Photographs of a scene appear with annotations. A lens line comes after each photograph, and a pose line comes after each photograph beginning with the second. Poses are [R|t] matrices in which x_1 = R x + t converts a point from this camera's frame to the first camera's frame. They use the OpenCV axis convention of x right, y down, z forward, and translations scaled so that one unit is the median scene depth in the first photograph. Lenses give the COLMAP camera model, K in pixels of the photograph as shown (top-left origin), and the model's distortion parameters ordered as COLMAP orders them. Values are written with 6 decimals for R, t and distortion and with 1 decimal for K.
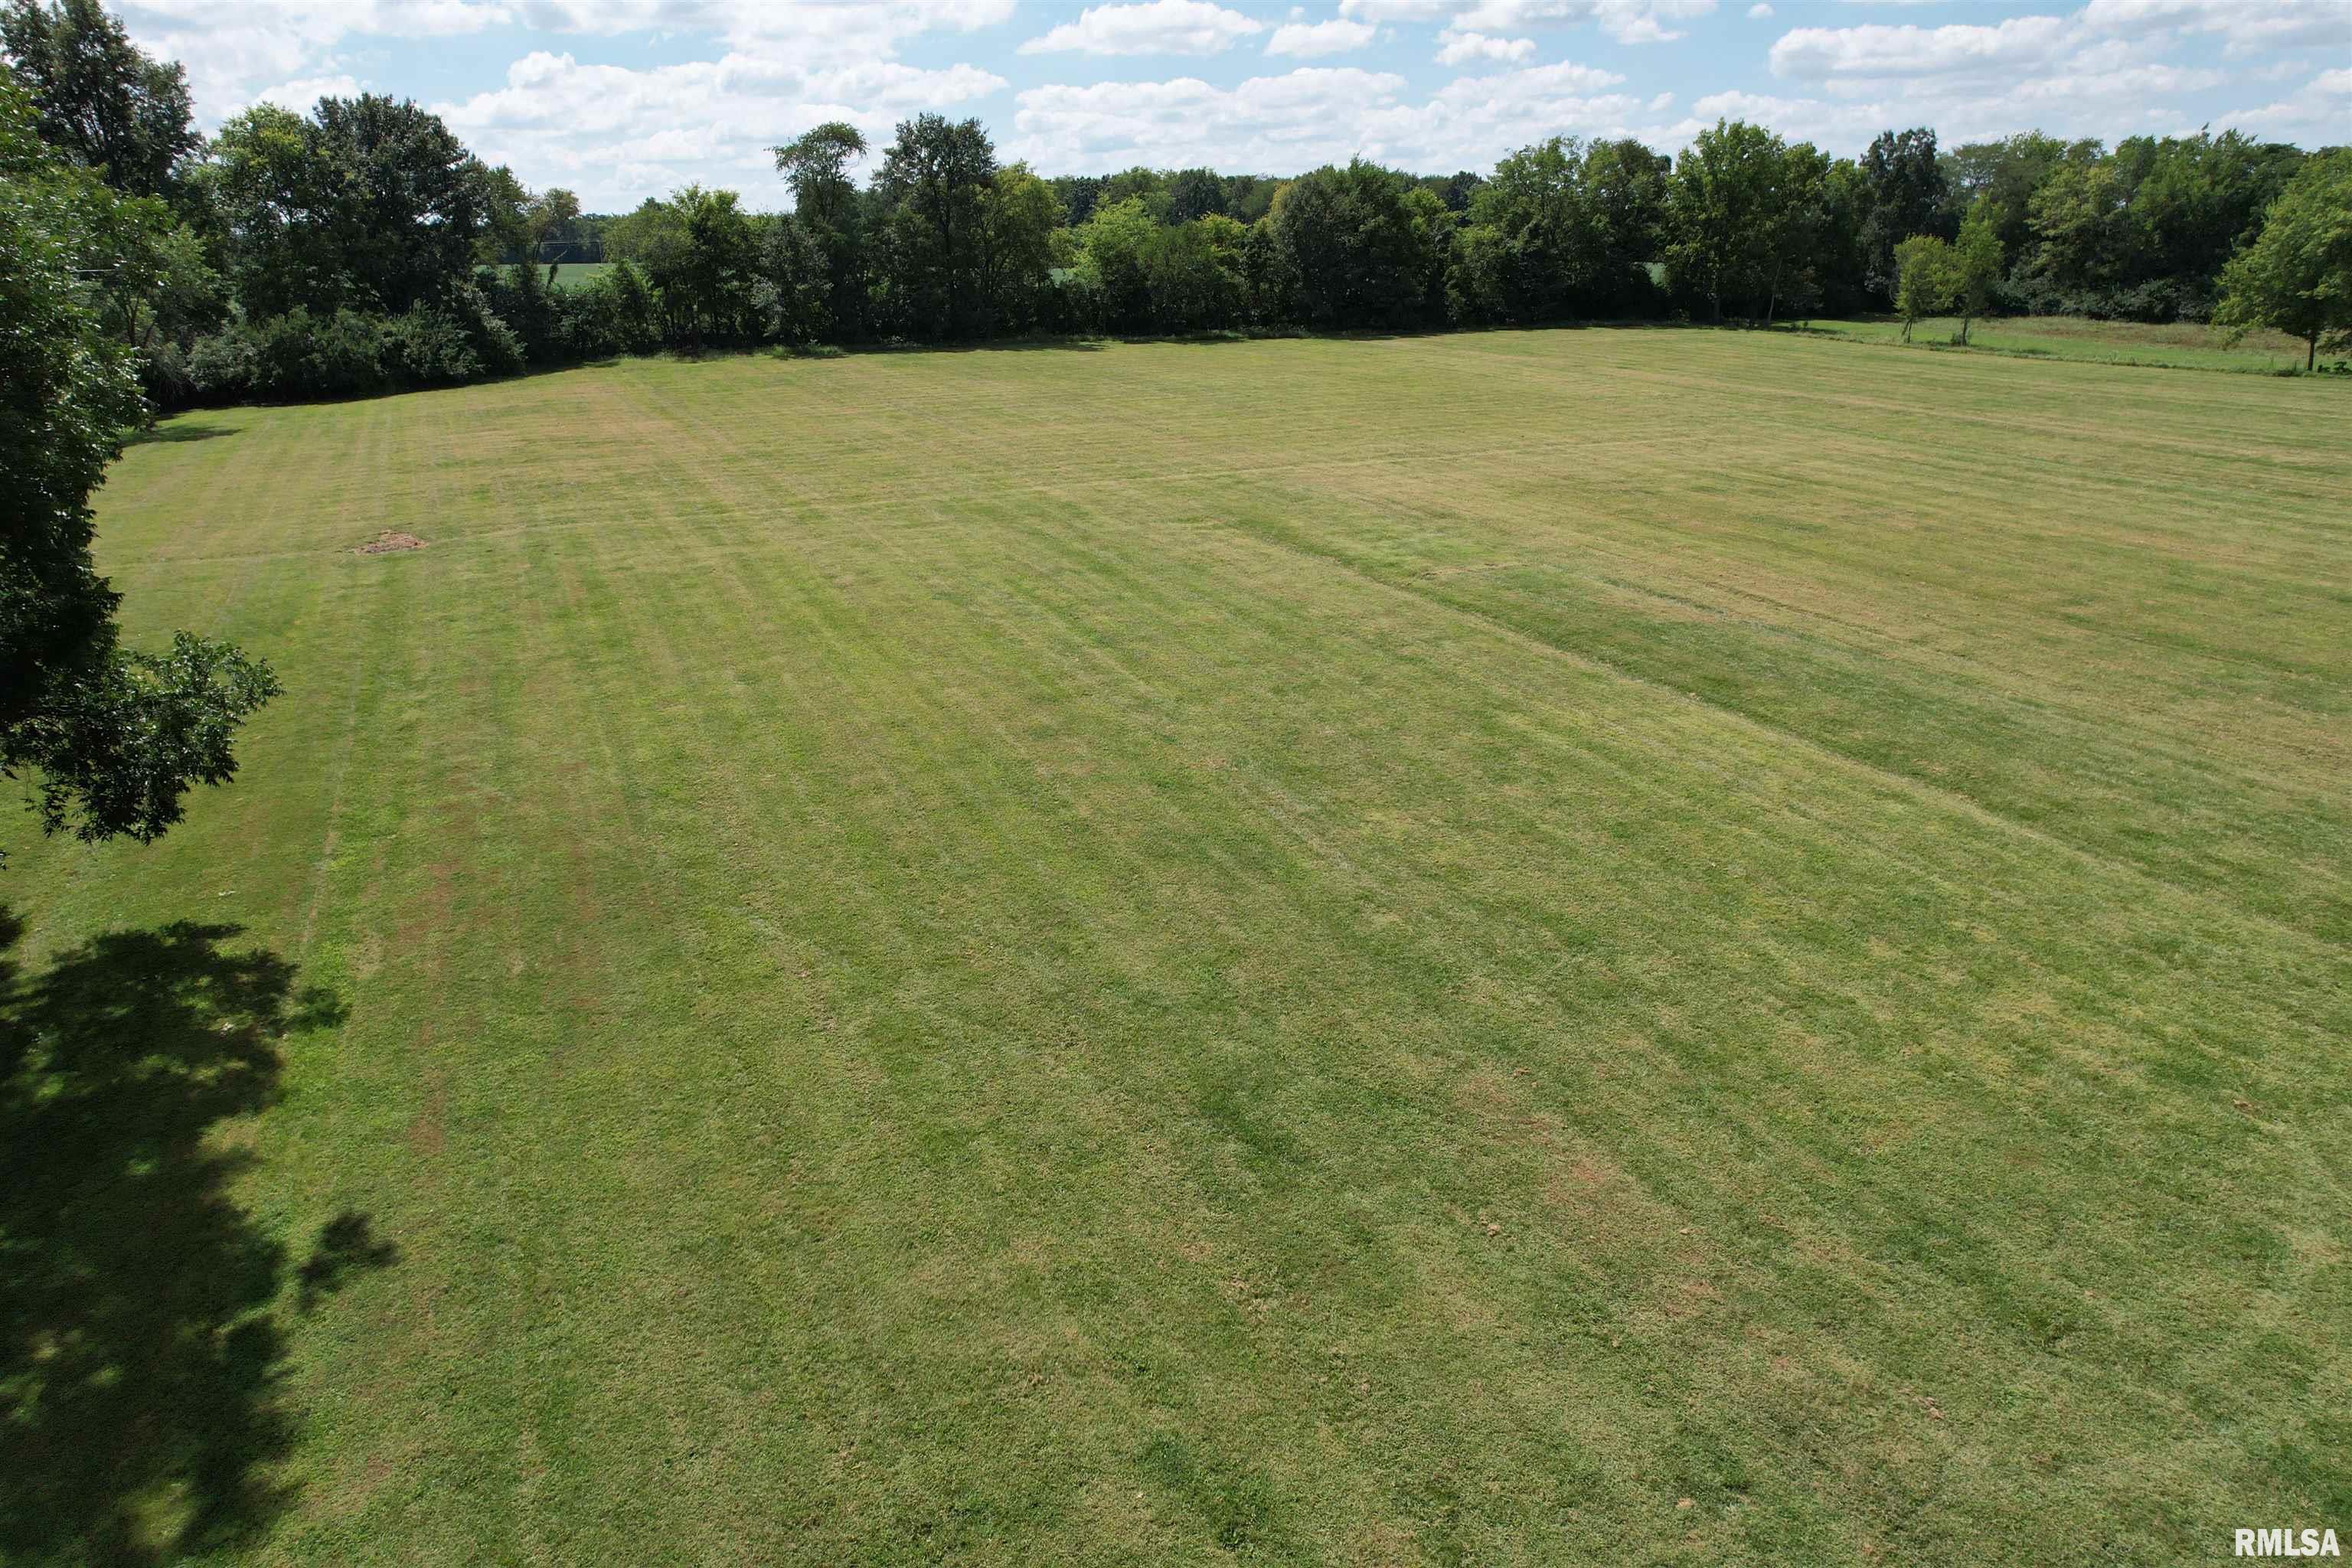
lens RADIAL K [[1492.4, 0, 1177.0], [0, 1492.4, 777.6], [0, 0, 1]] dist [-0.072132, 0.060555]
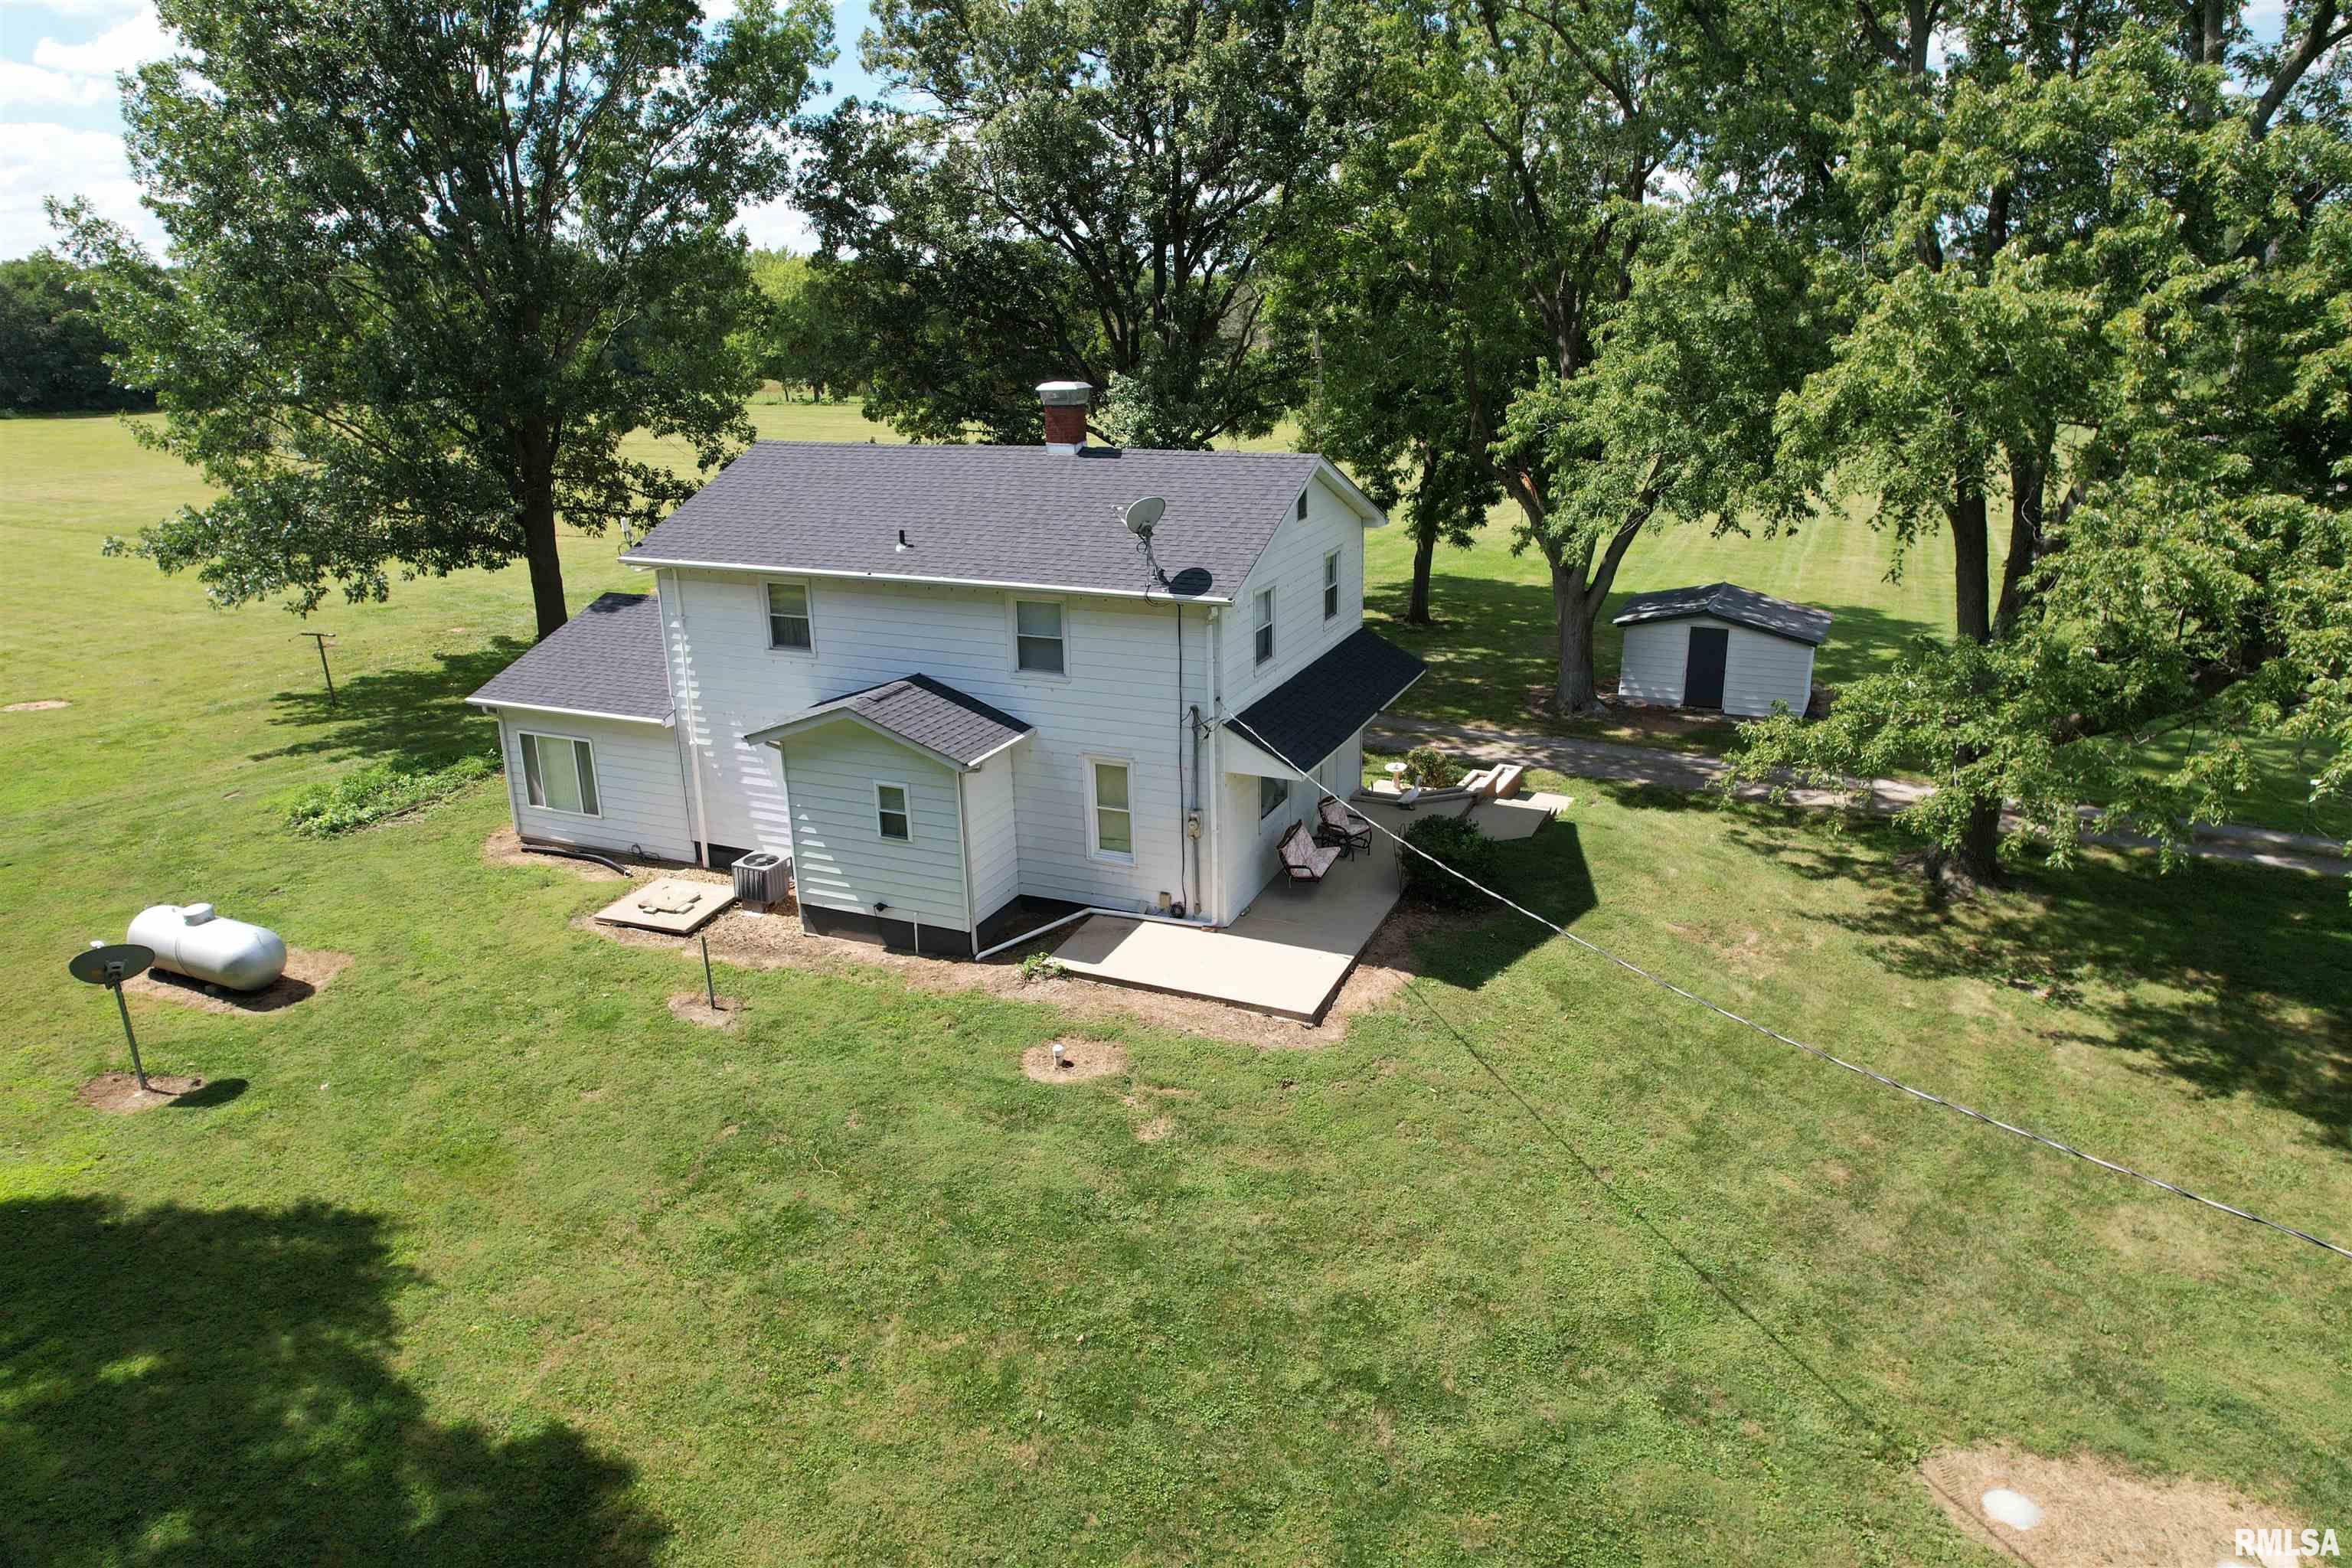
lens RADIAL K [[1492.4, 0, 1177.0], [0, 1492.4, 777.6], [0, 0, 1]] dist [-0.072132, 0.060555]
pose [[0.763195, -0.187696, 0.618308, 0.026577], [0.219825, 0.975226, 0.024707, 0.140542], [-0.607627, 0.117063, 0.785548, -0.385125]]
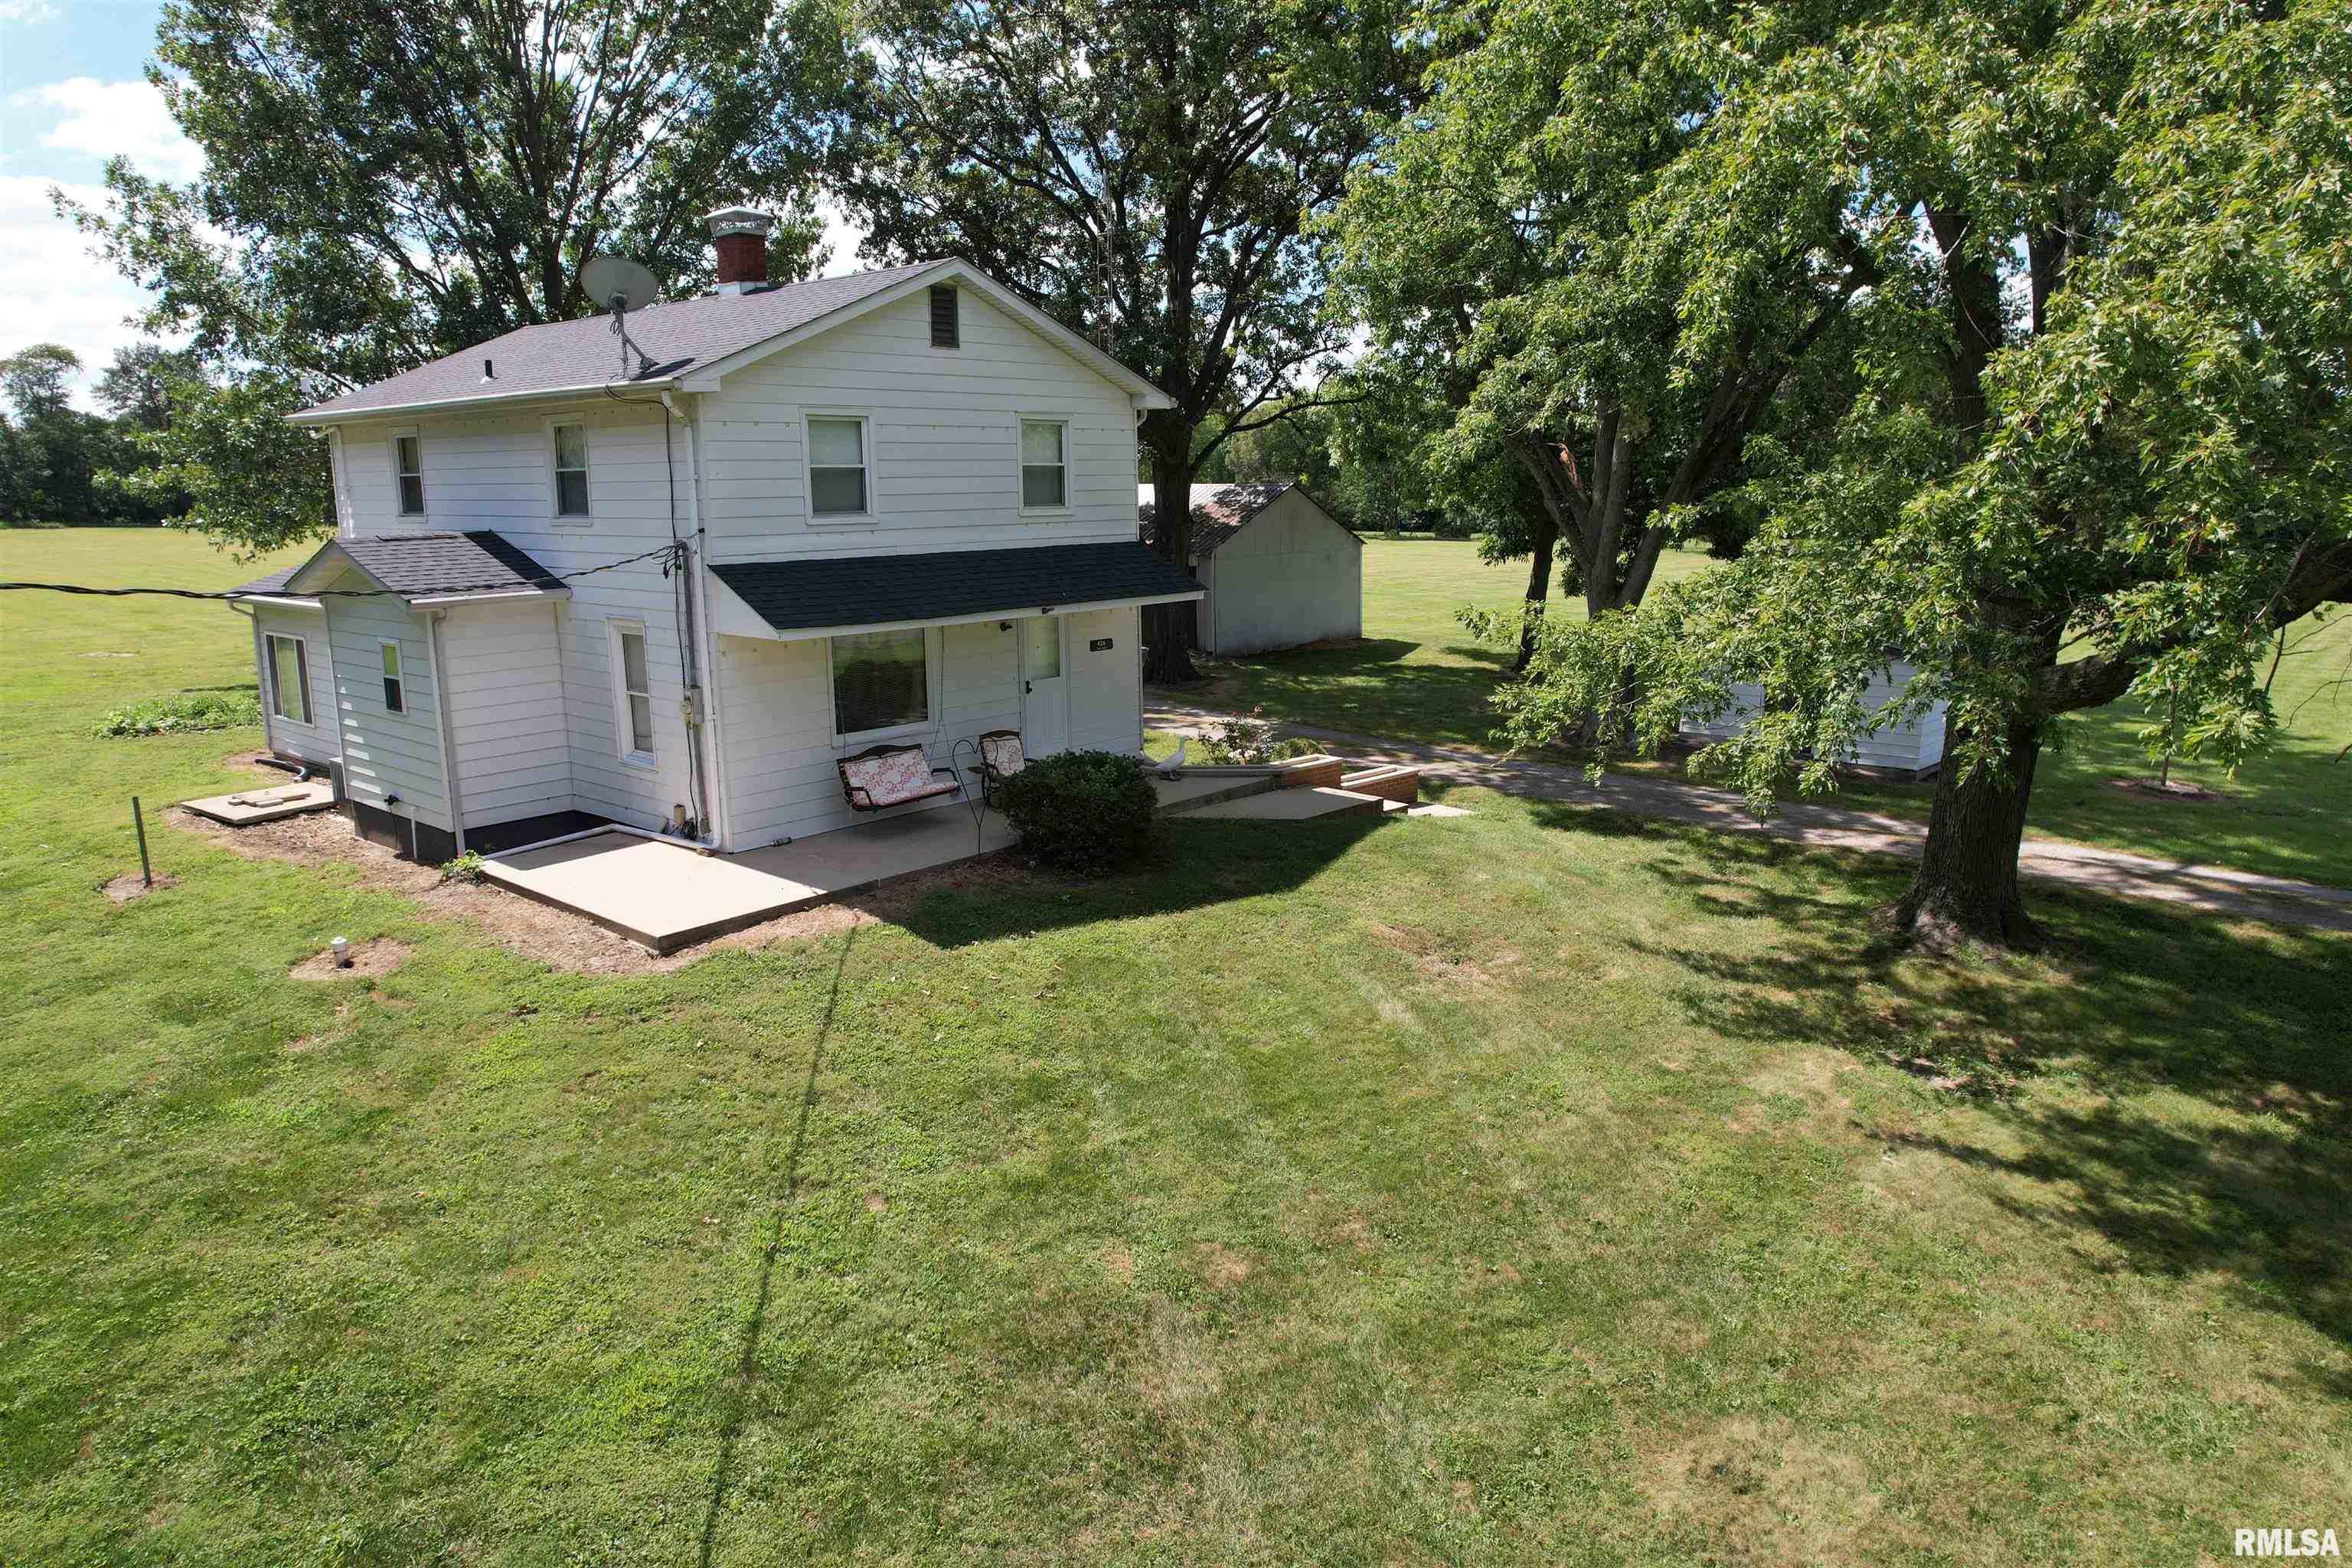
lens RADIAL K [[1489.1, 0, 1171.5], [0, 1489.1, 776.7], [0, 0, 1]] dist [-0.070420, 0.066489]
pose [[0.917864, -0.059646, 0.392387, 0.119808], [0.121325, 0.983485, -0.134304, 0.178249], [-0.377896, 0.170879, 0.909942, -0.382109]]
